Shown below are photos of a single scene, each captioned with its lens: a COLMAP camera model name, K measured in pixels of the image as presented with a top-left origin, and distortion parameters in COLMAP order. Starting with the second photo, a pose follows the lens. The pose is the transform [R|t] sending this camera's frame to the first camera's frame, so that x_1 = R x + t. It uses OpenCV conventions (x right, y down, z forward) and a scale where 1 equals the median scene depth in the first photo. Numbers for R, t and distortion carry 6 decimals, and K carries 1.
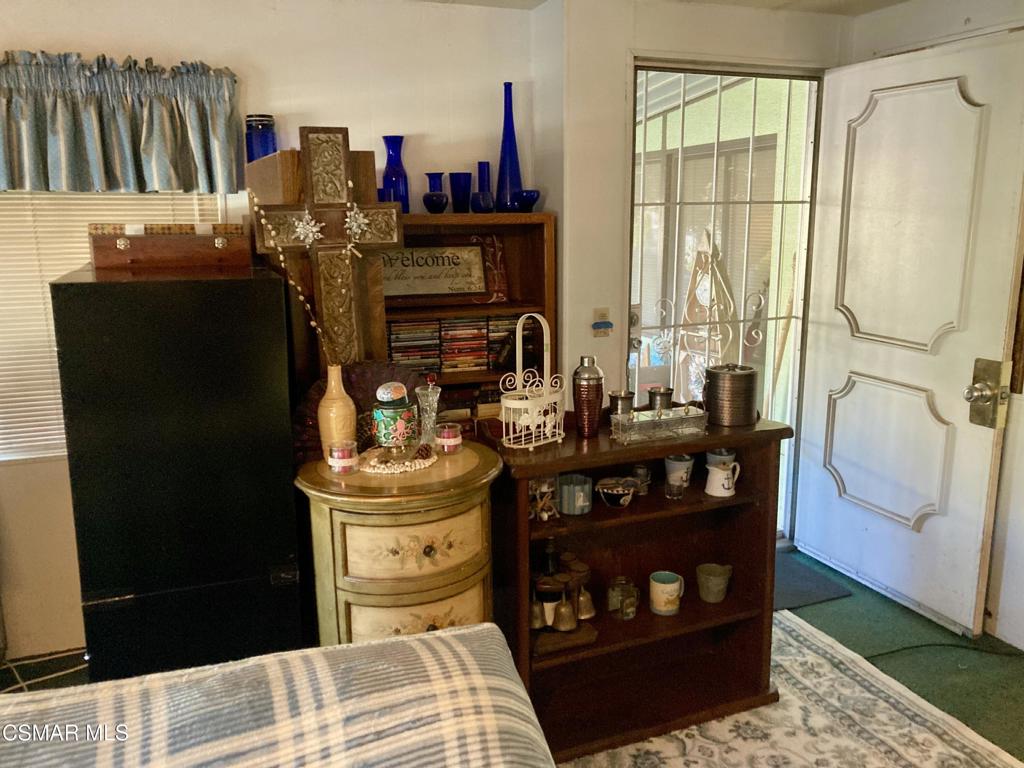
lens RADIAL K [[825.3, 0, 512.0], [0, 825.3, 384.0], [0, 0, 1]] dist [0.067024, -0.079315]
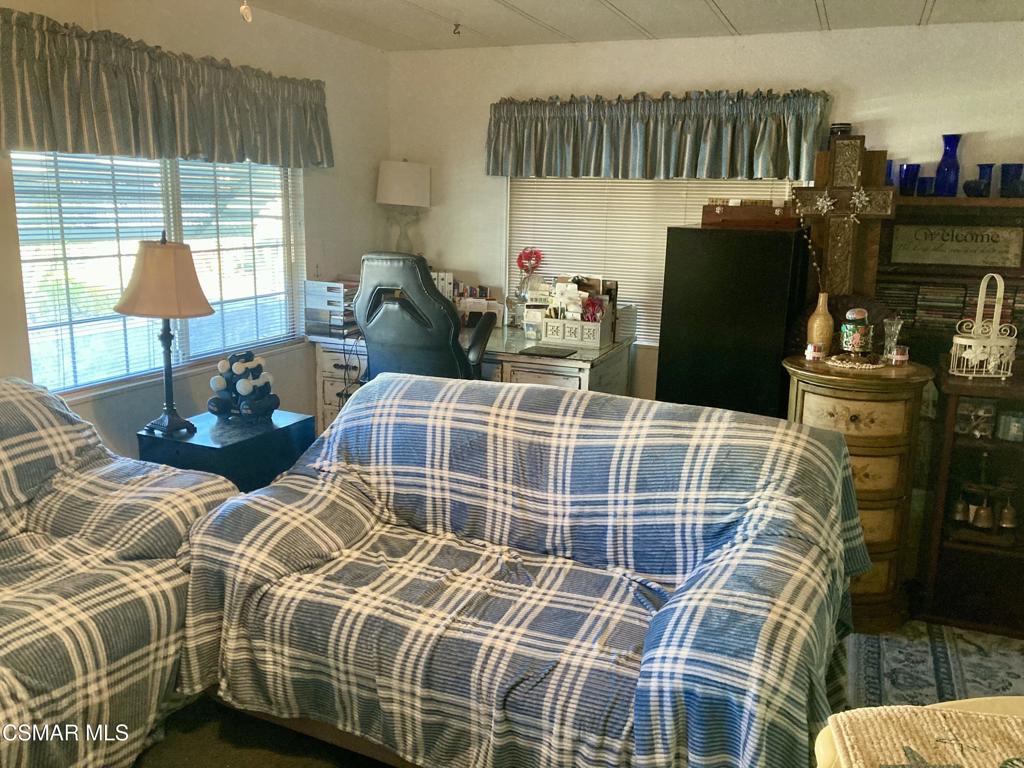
lens RADIAL K [[842.8, 0, 512.0], [0, 842.8, 384.0], [0, 0, 1]] dist [-0.014296, -0.002481]
pose [[0.720943, 0.168948, -0.672085, 0.384951], [-0.161307, 0.984100, 0.074349, 0.104891], [0.673959, 0.054810, 0.736732, -0.448376]]
